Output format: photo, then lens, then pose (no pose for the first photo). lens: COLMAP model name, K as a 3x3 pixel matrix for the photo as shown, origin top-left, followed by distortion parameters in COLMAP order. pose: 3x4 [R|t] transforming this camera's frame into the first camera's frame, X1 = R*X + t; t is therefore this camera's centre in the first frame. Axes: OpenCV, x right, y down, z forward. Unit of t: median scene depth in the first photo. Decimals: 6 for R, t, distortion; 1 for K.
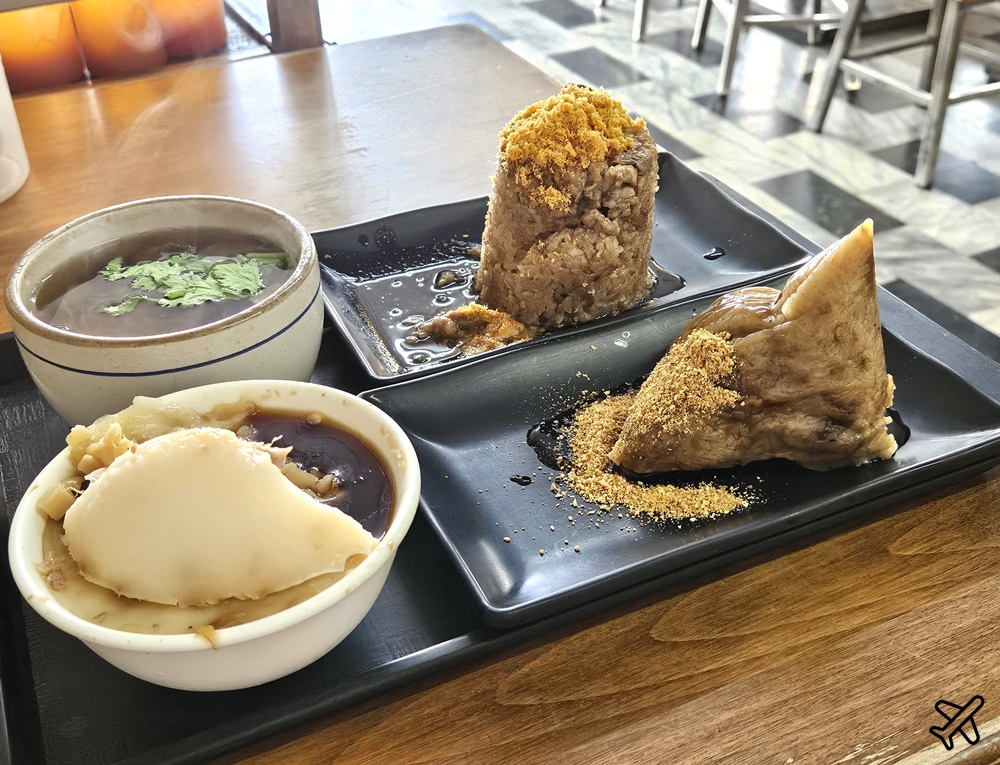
lens RADIAL K [[1119.0, 0, 518.6], [0, 1119.0, 413.6], [0, 0, 1]] dist [0.027405, -0.018981]
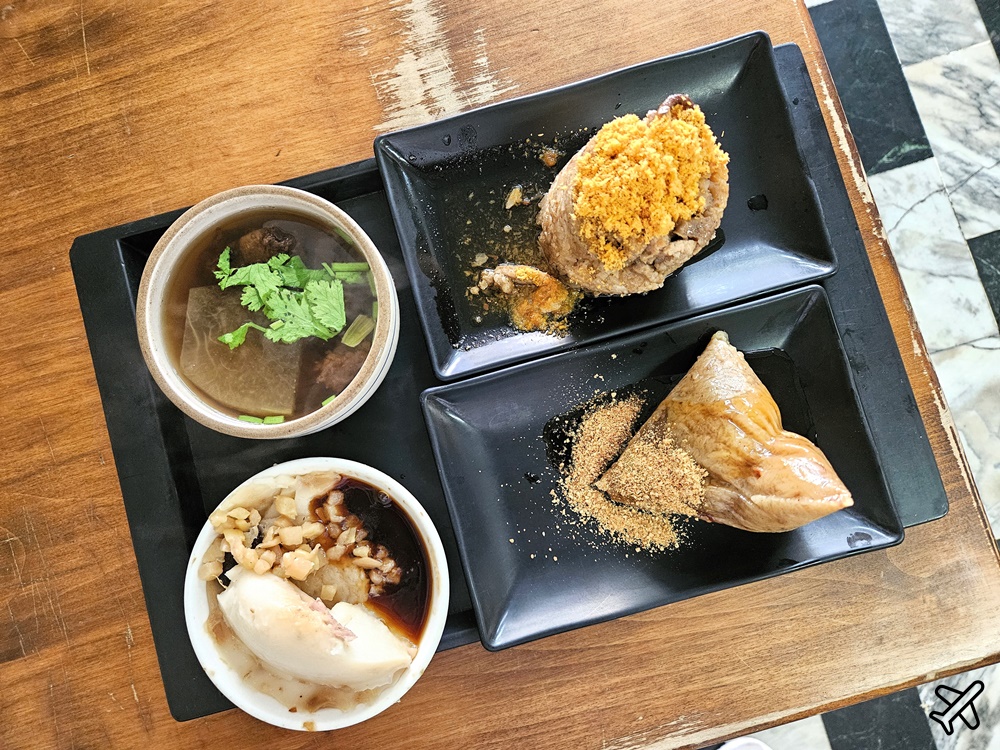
lens RADIAL K [[671.9, 0, 500.0], [0, 671.9, 375.0], [0, 0, 1]] dist [0.003382, 0.000759]
pose [[0.984533, 0.175171, -0.003209, -0.051969], [-0.113973, 0.654271, 0.747622, -0.593976], [0.133061, -0.735693, 0.664116, 0.472226]]
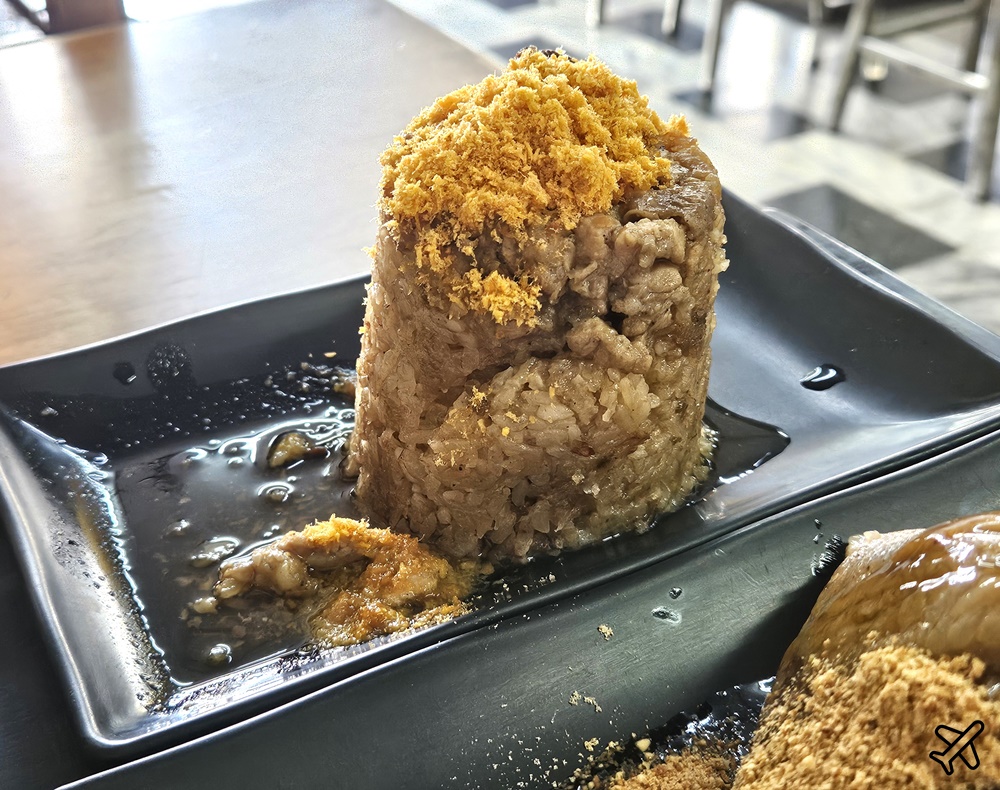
lens RADIAL K [[1353.8, 0, 481.2], [0, 1353.8, 396.1], [0, 0, 1]] dist [0.036426, -0.034943]
pose [[0.999252, -0.034874, 0.016715, 0.012553], [0.035844, 0.997449, -0.061730, -0.120197], [-0.014519, 0.062283, 0.997953, 0.464350]]
